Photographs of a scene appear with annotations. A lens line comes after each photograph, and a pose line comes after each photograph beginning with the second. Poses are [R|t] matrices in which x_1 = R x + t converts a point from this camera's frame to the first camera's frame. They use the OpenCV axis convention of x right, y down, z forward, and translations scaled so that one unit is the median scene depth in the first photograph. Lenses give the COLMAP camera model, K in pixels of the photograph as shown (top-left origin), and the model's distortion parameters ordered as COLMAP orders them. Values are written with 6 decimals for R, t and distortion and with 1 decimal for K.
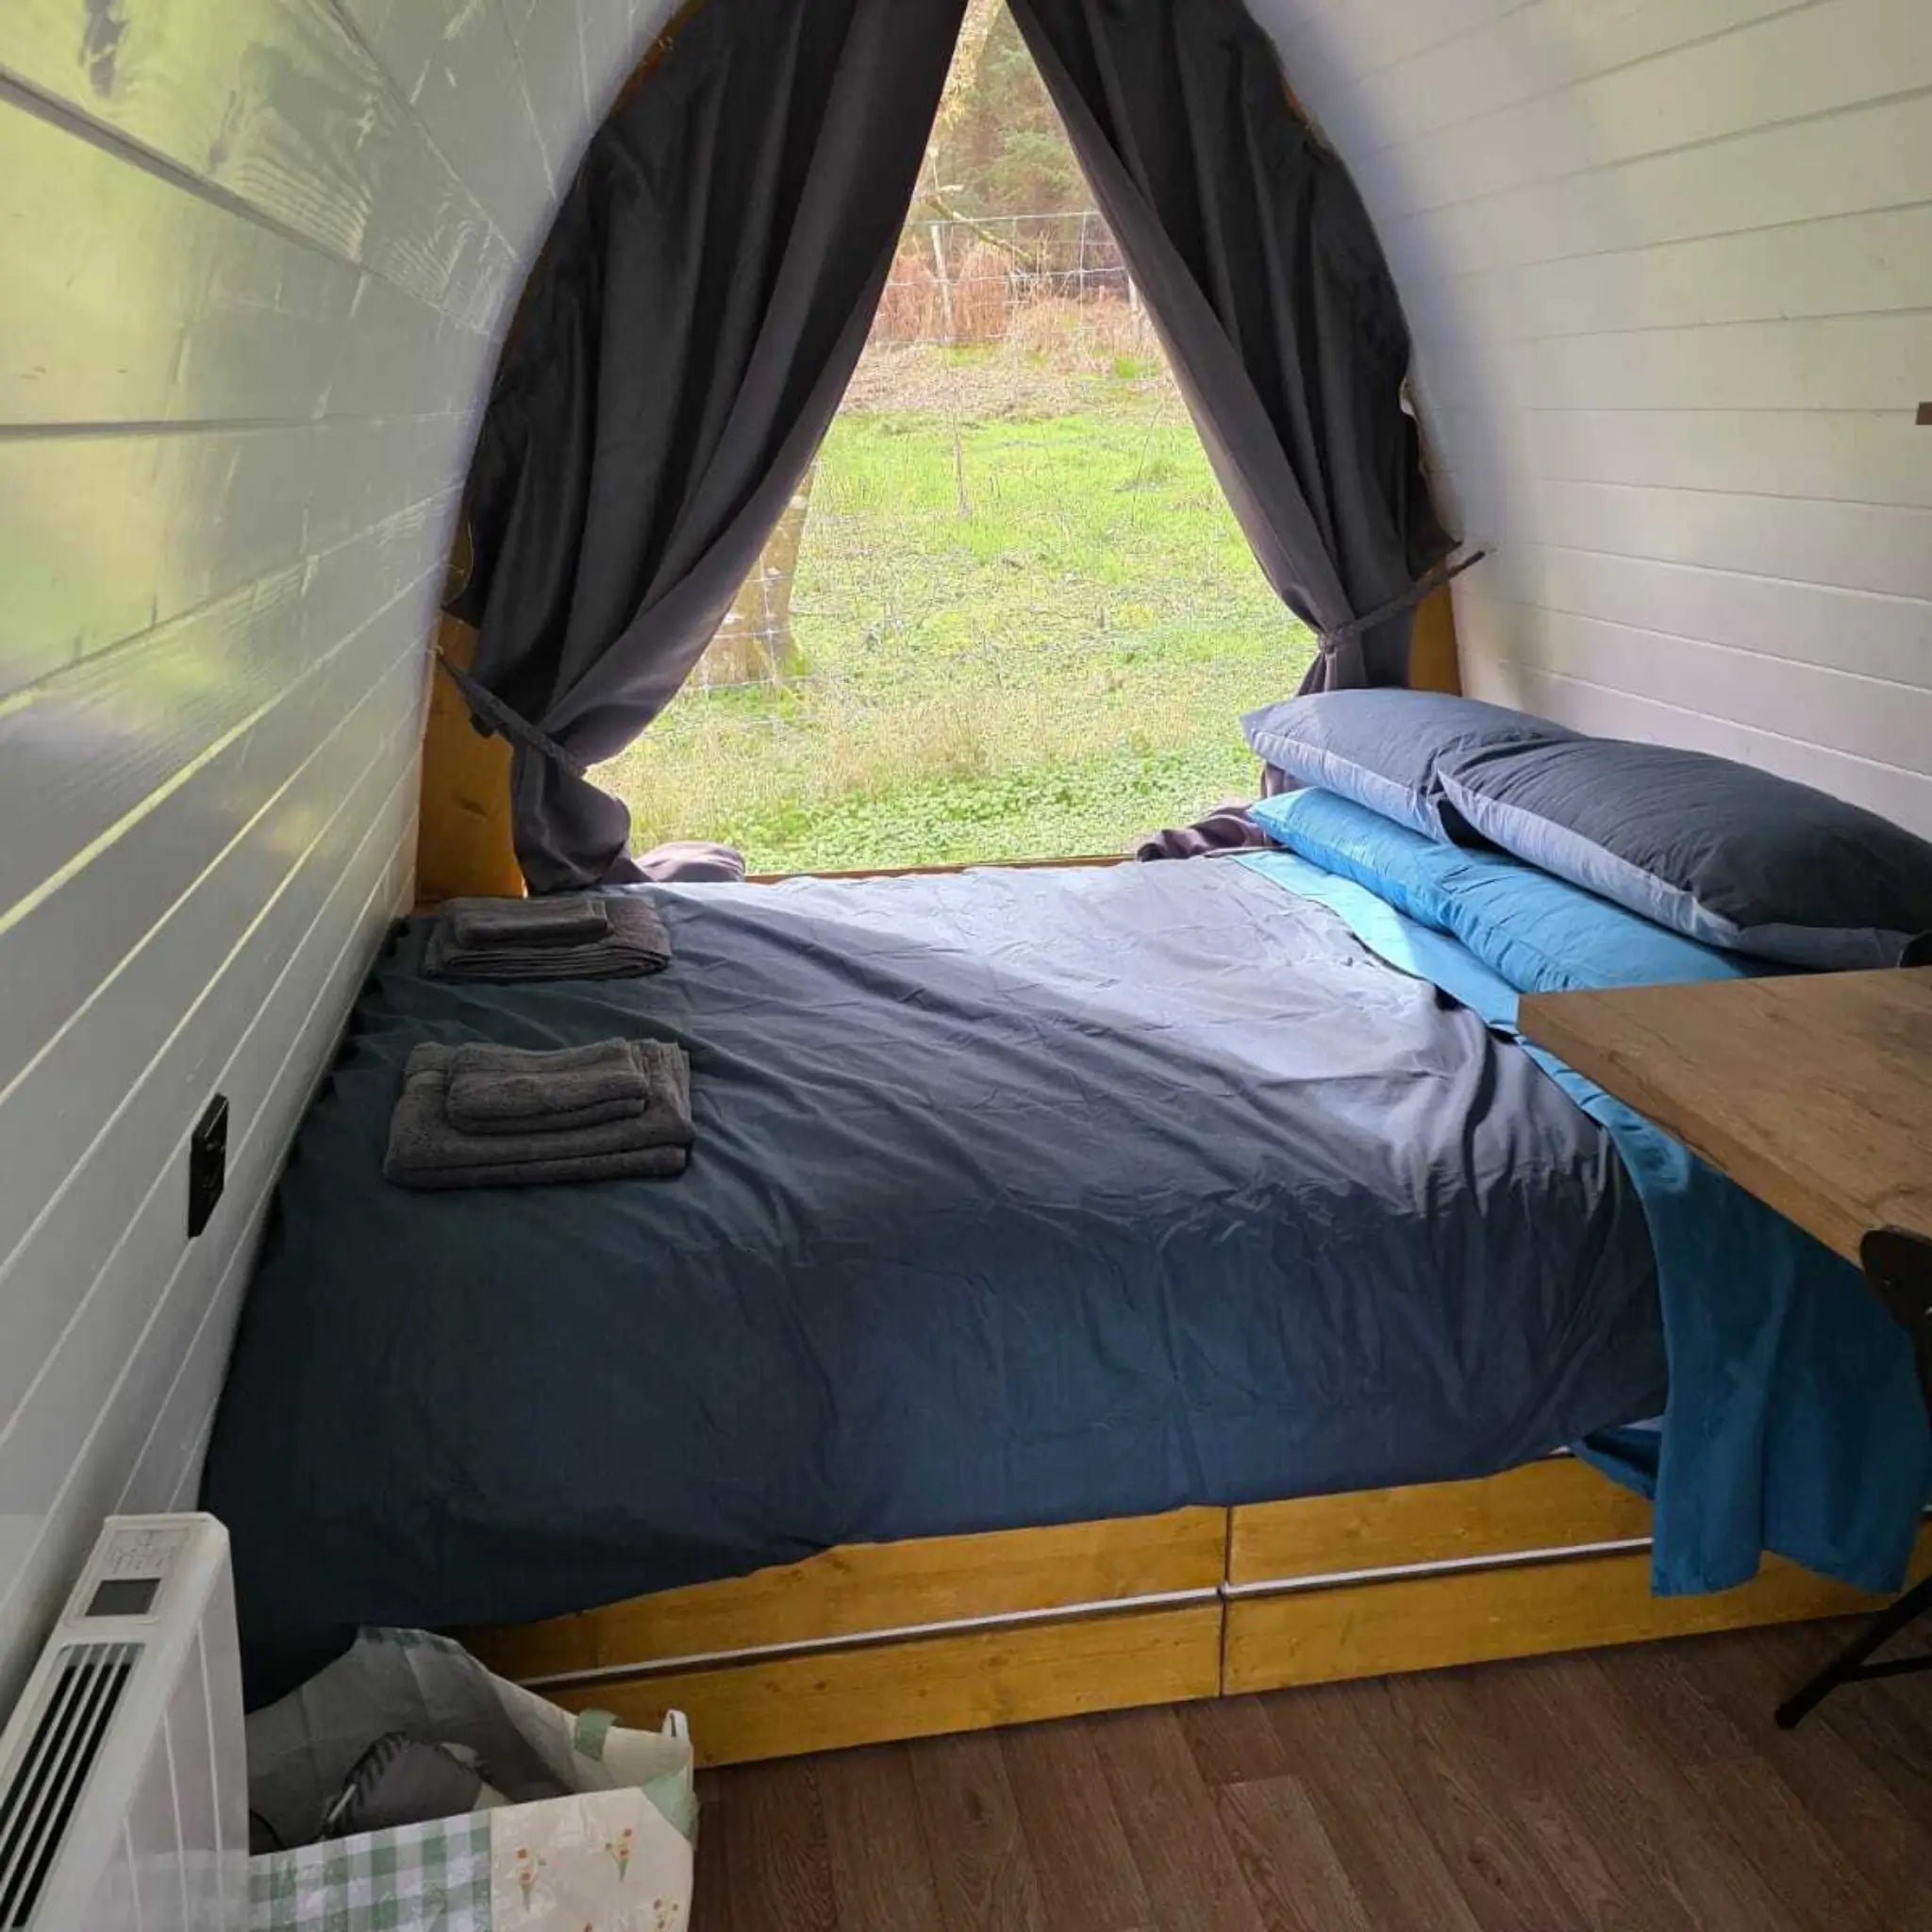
lens RADIAL K [[1839.1, 0, 965.9], [0, 1839.1, 1040.8], [0, 0, 1]] dist [0.232730, -0.435332]
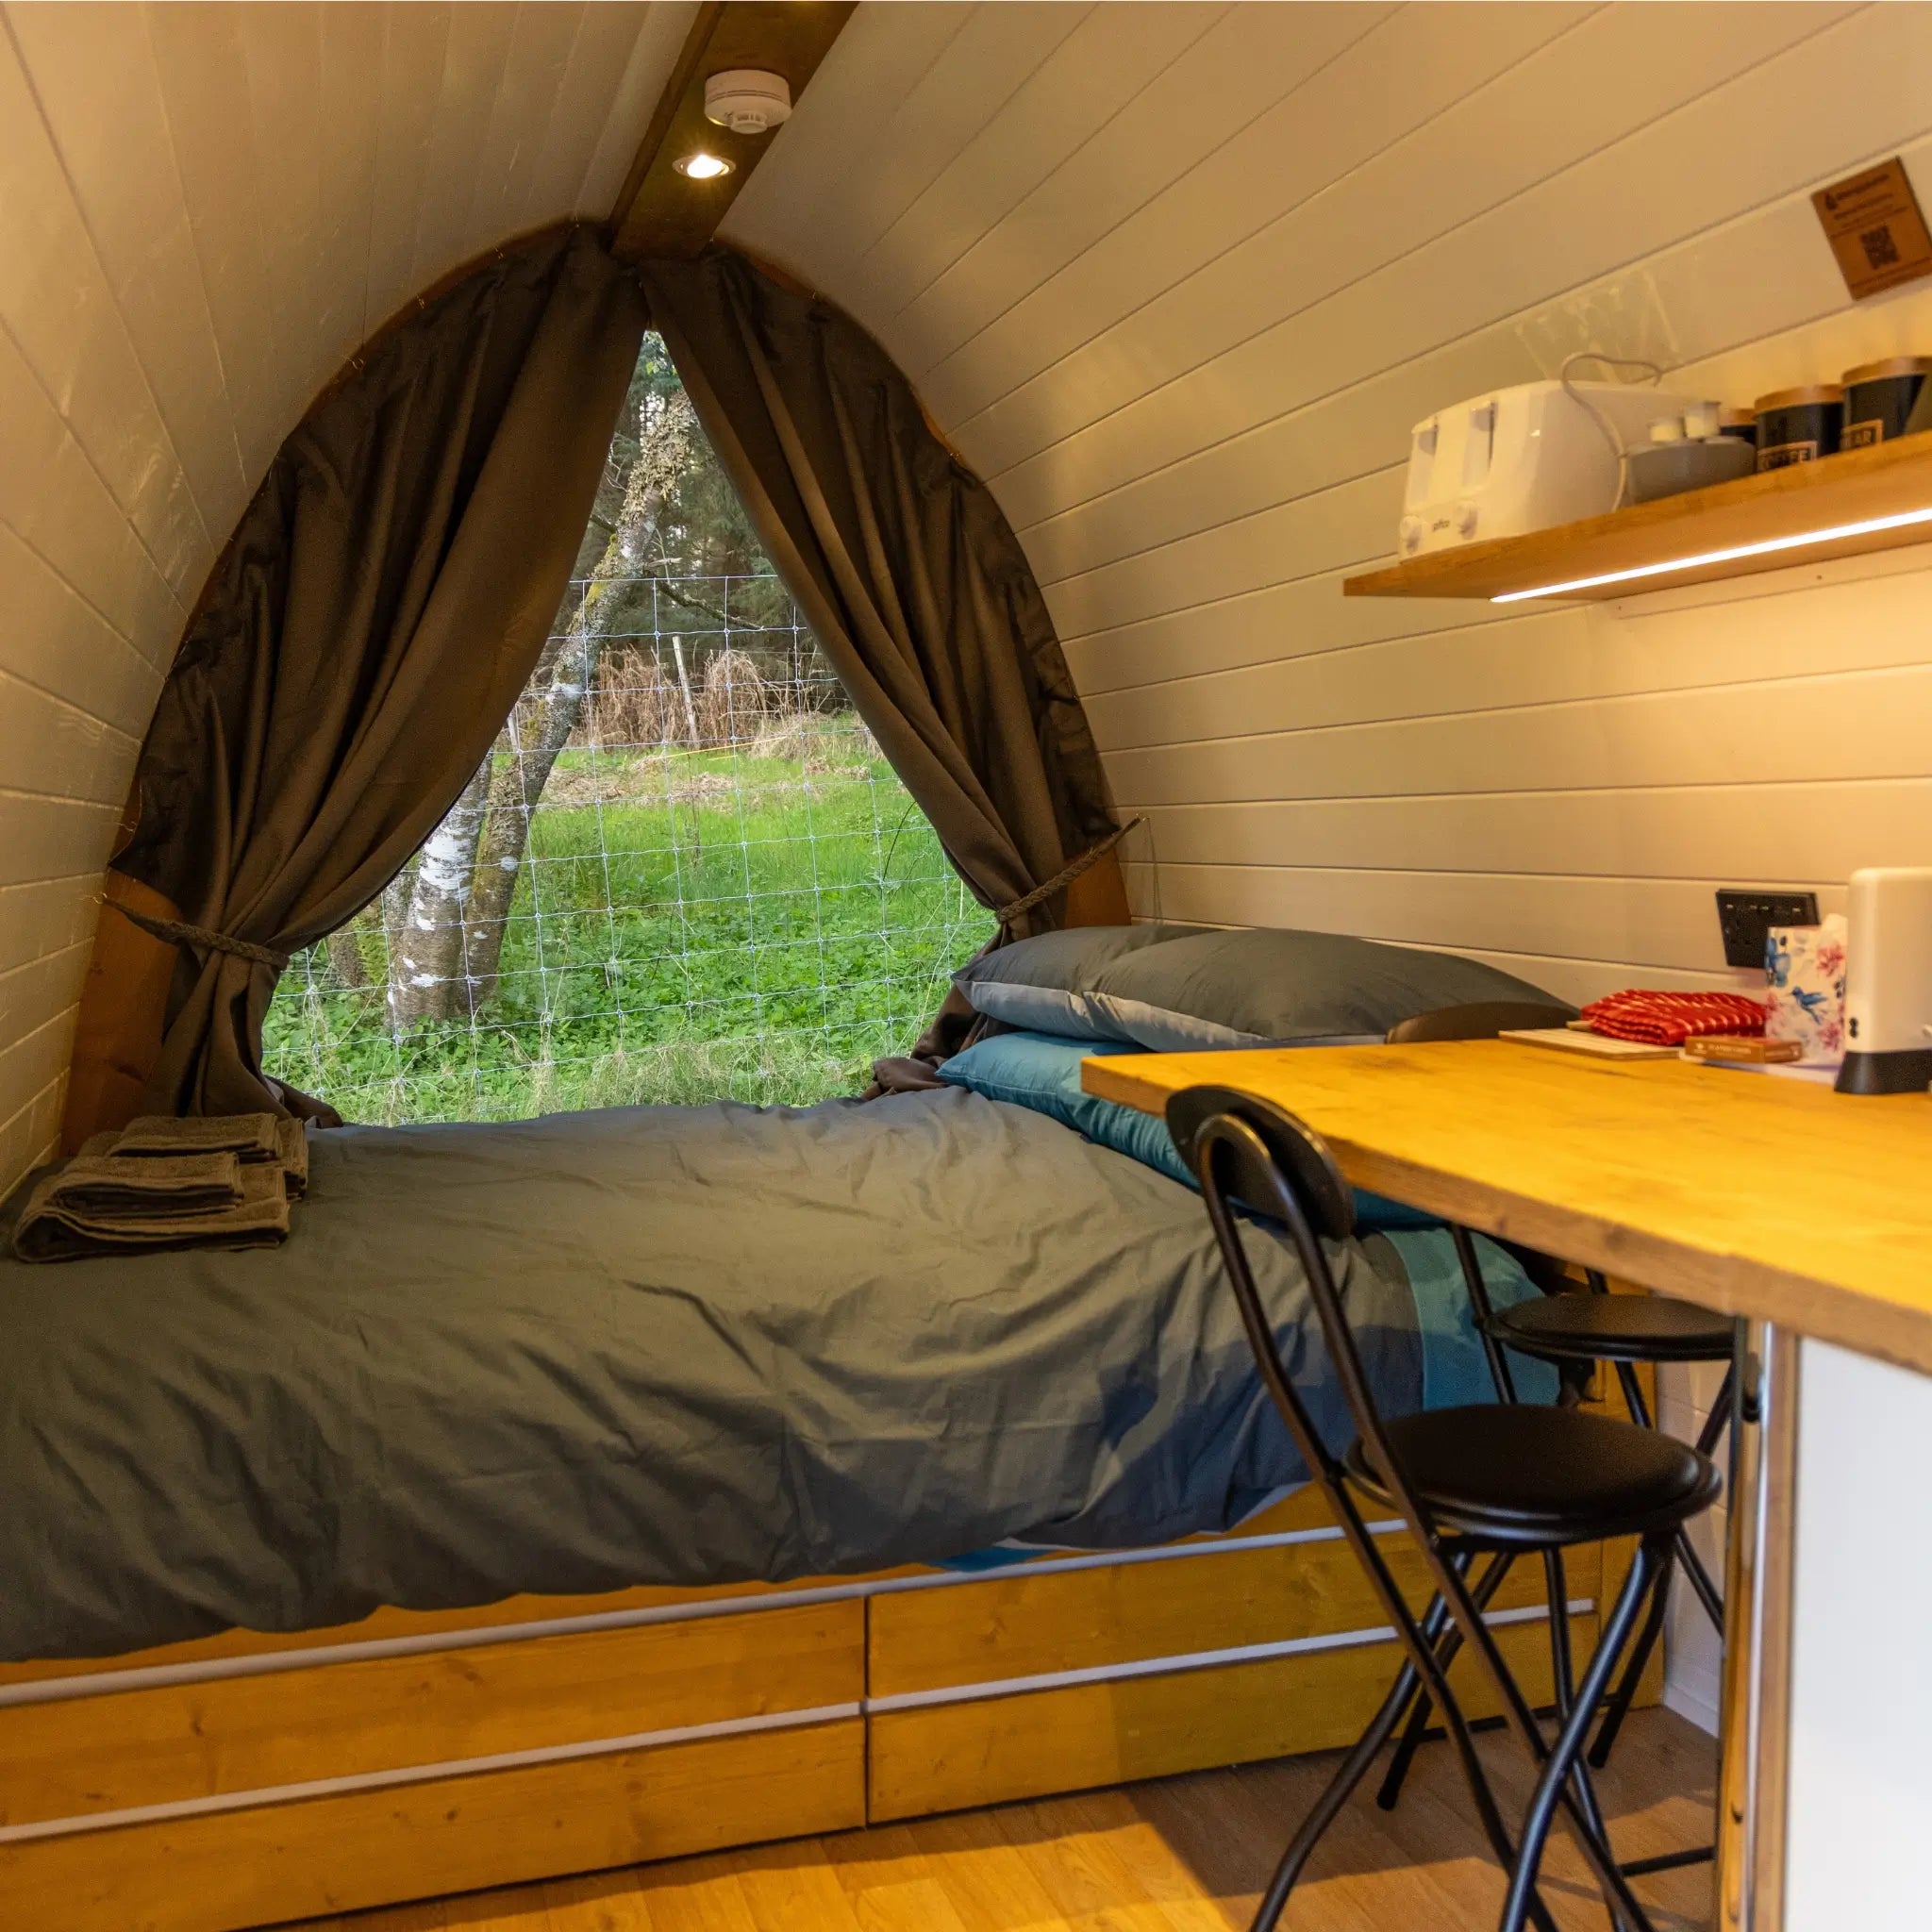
lens RADIAL K [[2116.9, 0, 1000.3], [0, 2116.9, 963.5], [0, 0, 1]] dist [0.012231, -0.012925]
pose [[0.990805, -0.011299, 0.134828, 0.043661], [0.044798, 0.967697, -0.248106, 0.139975], [-0.127670, 0.251864, 0.959304, -0.148688]]
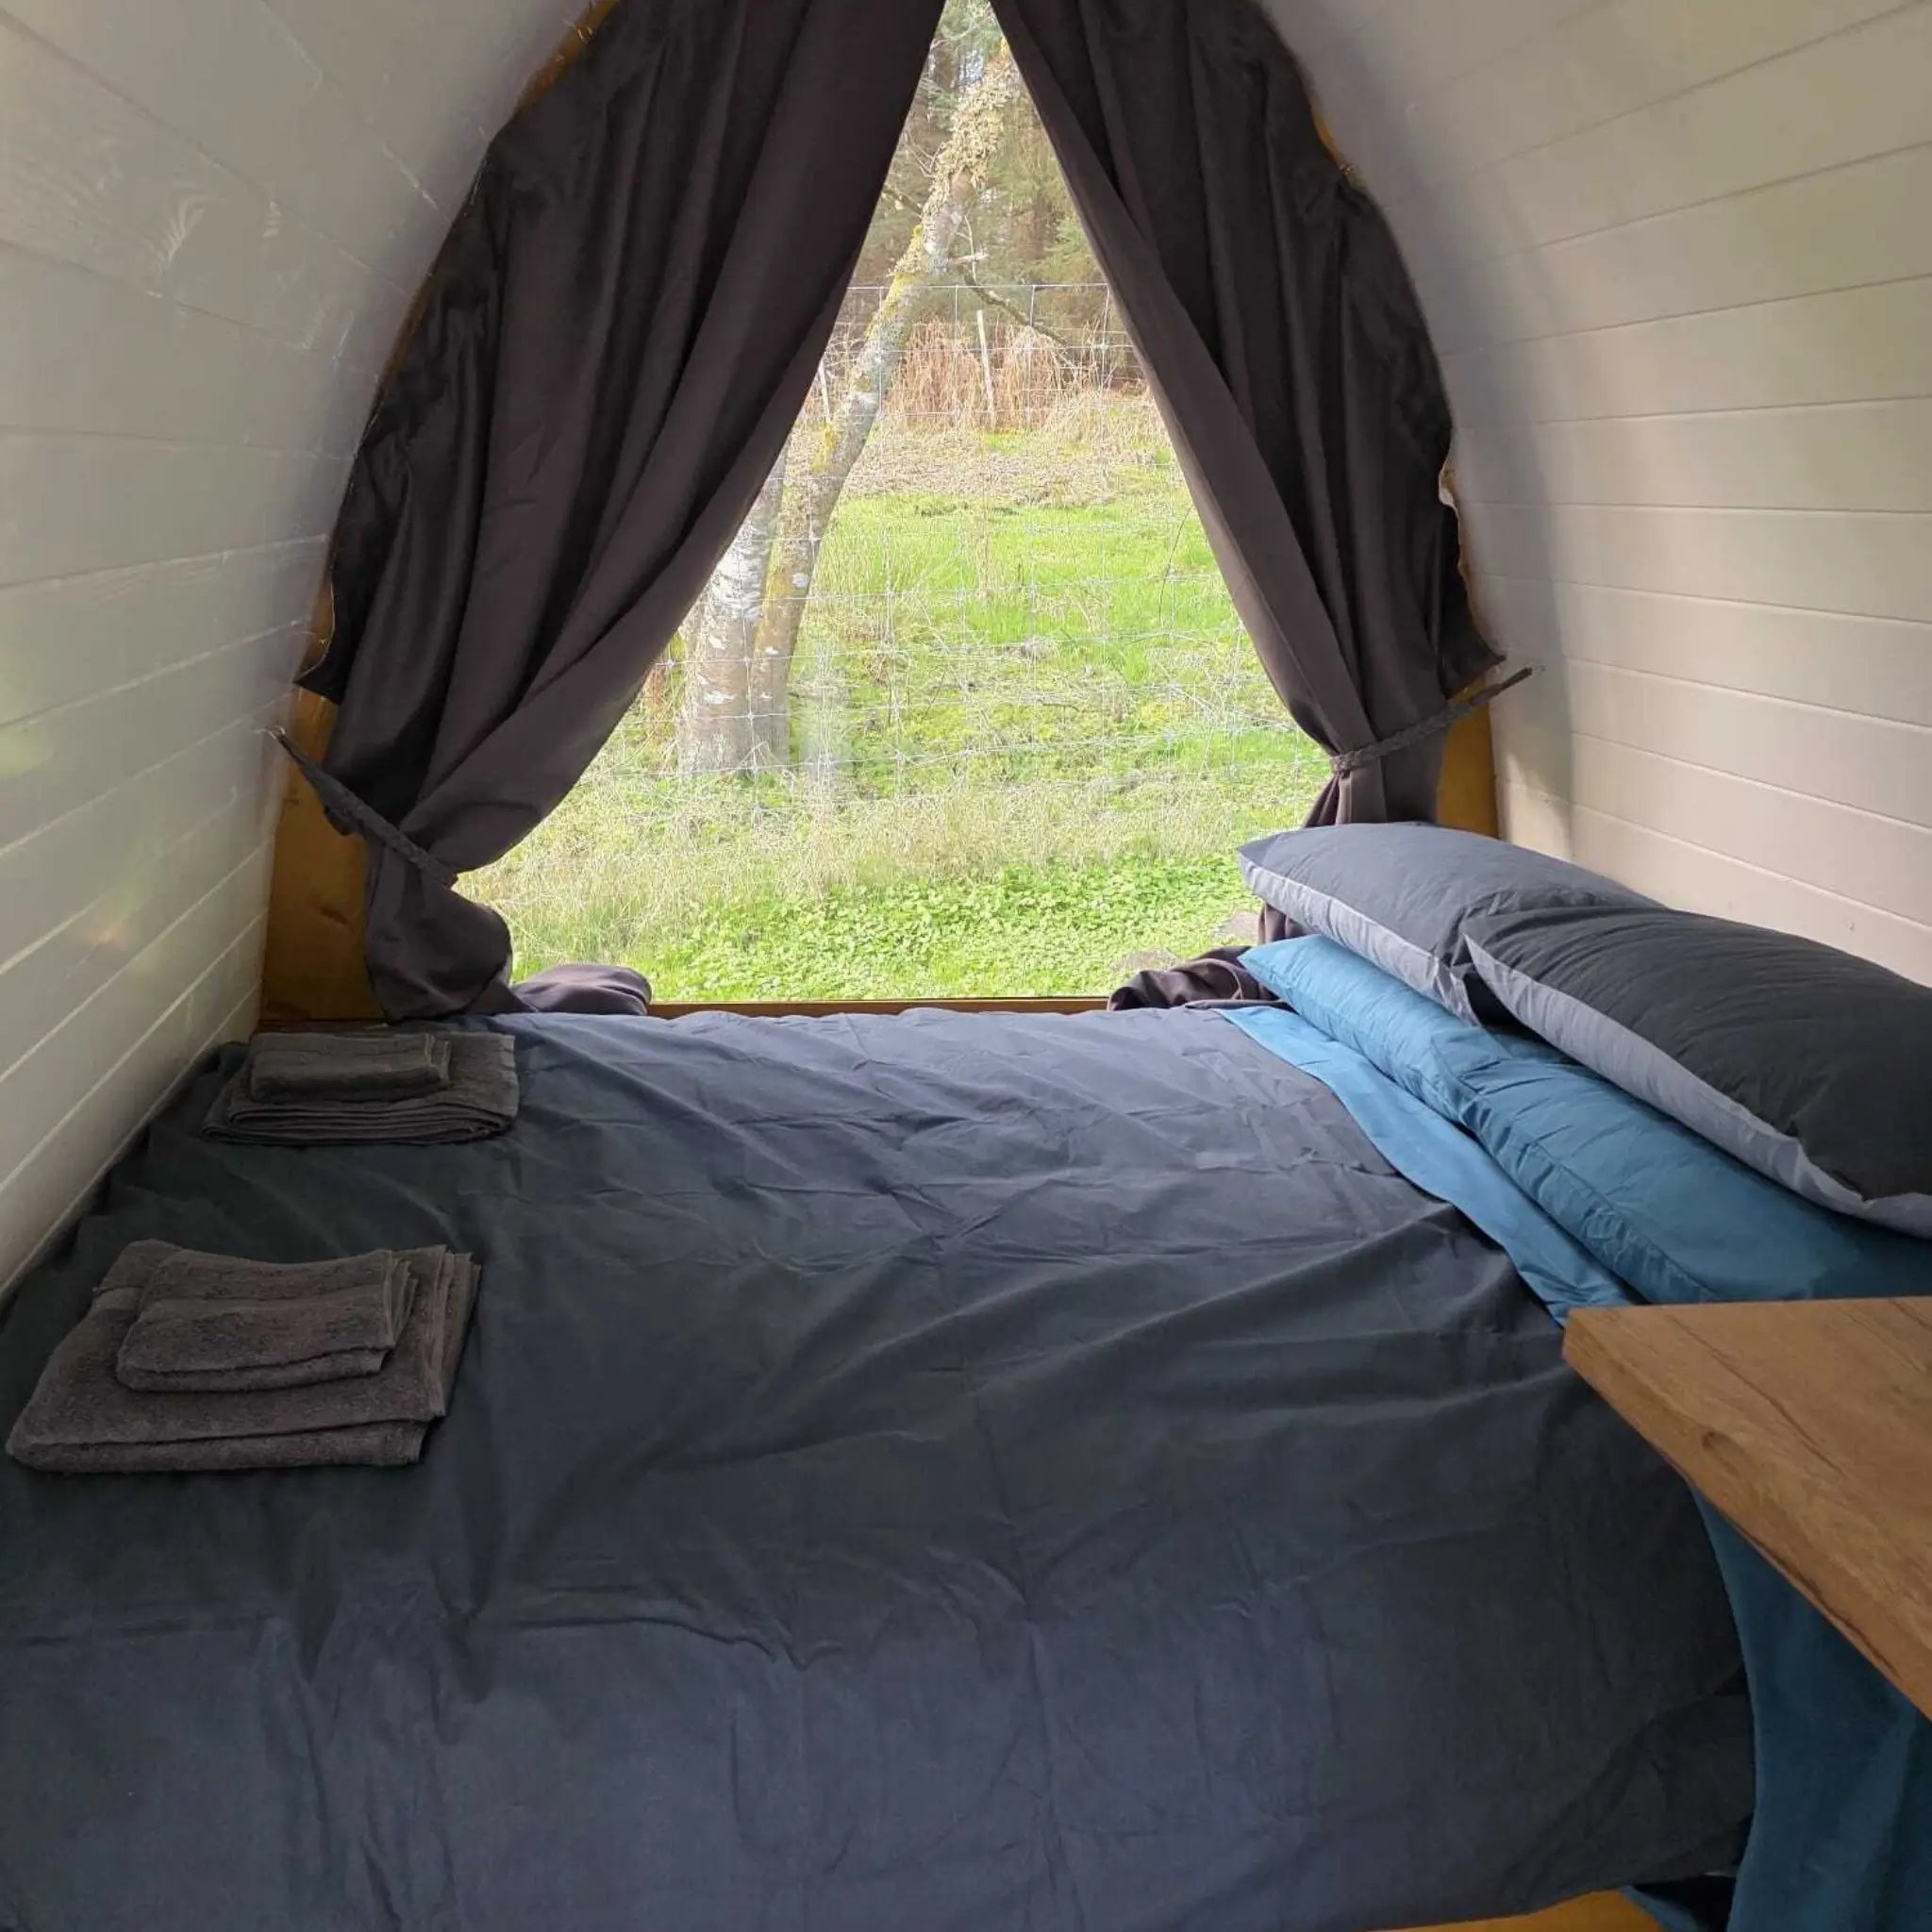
lens RADIAL K [[1889.4, 0, 935.1], [0, 1889.4, 1084.1], [0, 0, 1]] dist [0.224245, -0.477662]
pose [[0.998680, 0.047210, -0.020228, 0.040871], [-0.047724, 0.998529, -0.025727, -0.046588], [0.018983, 0.026659, 0.999464, 0.159995]]
